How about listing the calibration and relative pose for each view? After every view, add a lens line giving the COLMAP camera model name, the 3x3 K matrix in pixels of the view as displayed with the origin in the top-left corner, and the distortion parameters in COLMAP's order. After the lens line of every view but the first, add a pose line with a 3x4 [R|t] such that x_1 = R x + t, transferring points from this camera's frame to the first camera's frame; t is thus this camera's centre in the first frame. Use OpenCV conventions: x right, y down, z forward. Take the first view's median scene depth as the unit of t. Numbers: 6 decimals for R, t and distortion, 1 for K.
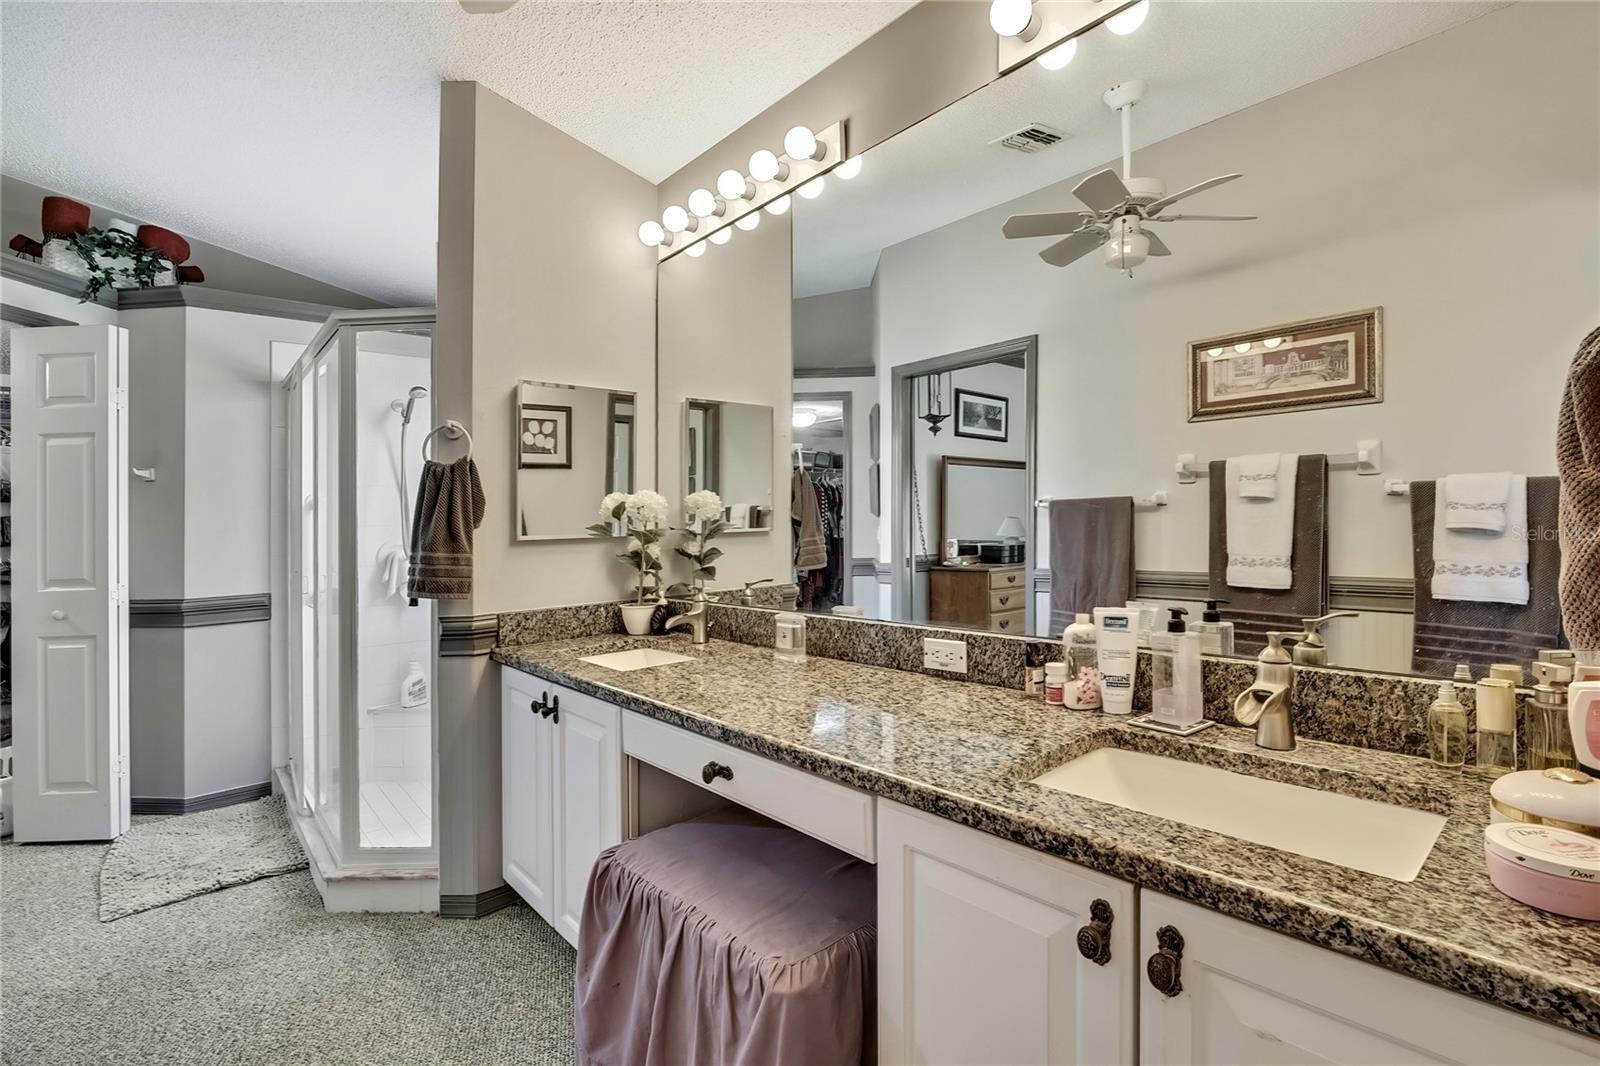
lens RADIAL K [[692.3, 0, 810.2], [0, 692.3, 495.9], [0, 0, 1]] dist [-0.013006, 0.000913]
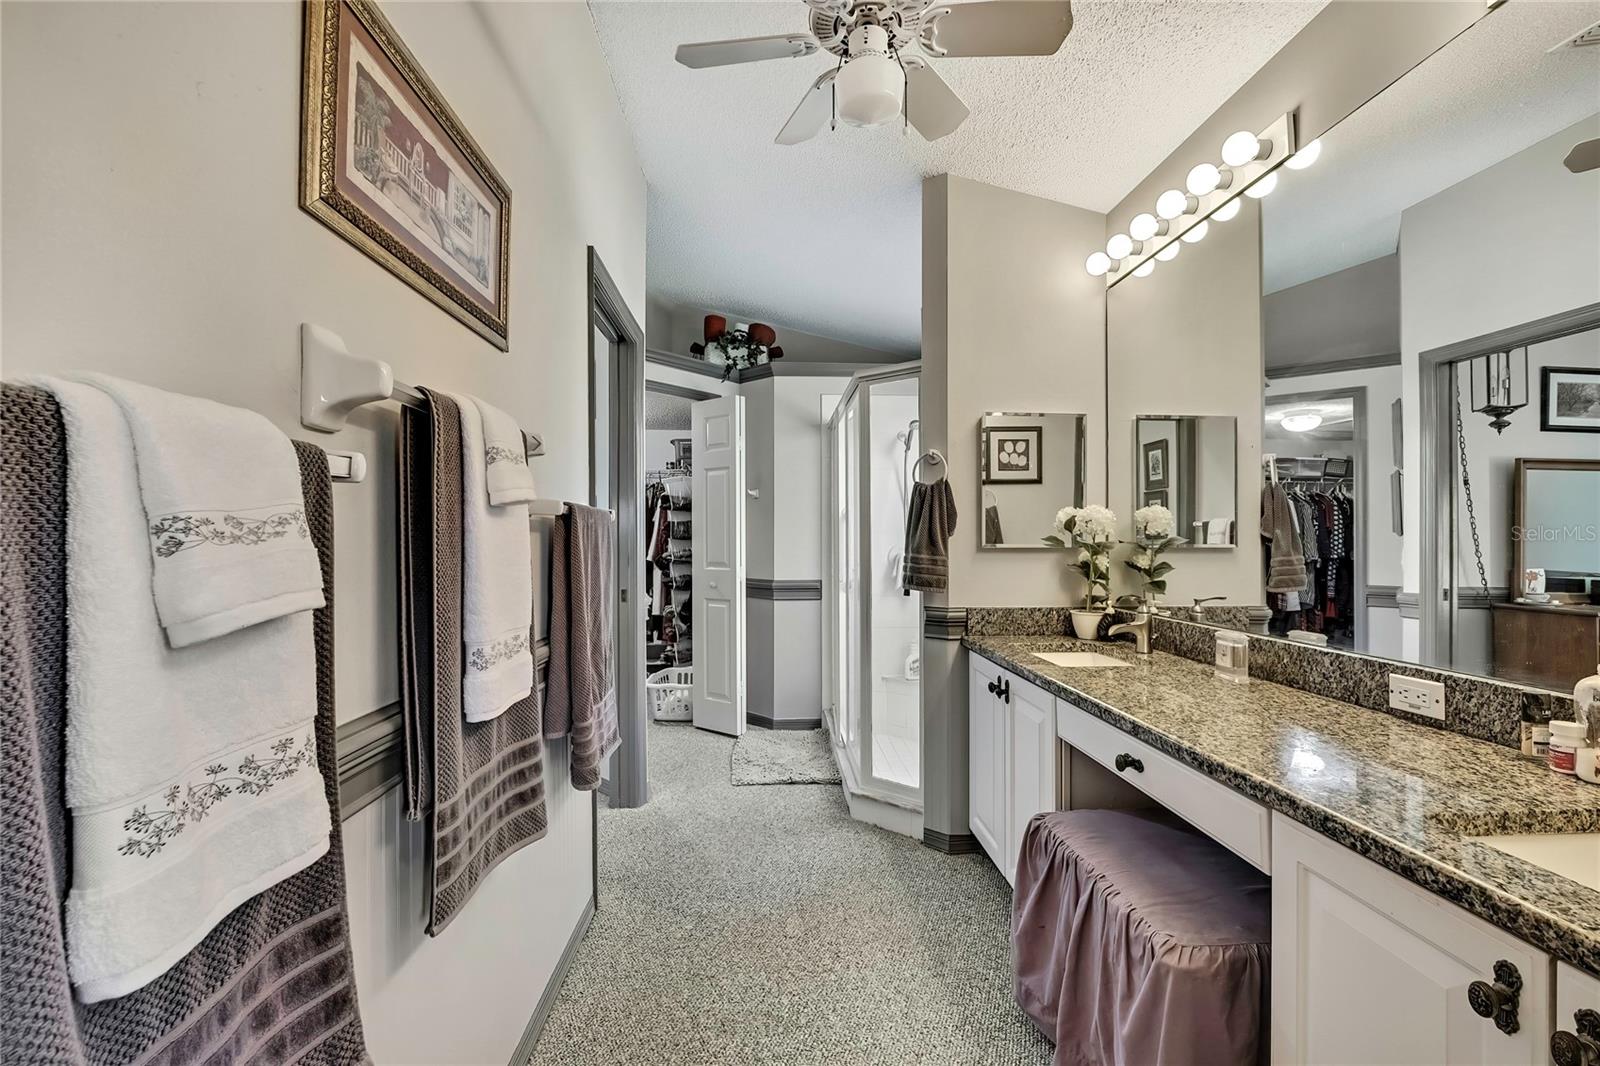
lens RADIAL K [[680.5, 0, 800.1], [0, 680.5, 538.0], [0, 0, 1]] dist [-0.013374, 0.000217]
pose [[0.761816, 0.030127, -0.647093, 0.086209], [-0.001188, 0.998981, 0.045112, -0.003654], [0.647793, -0.033599, 0.761075, -0.083969]]
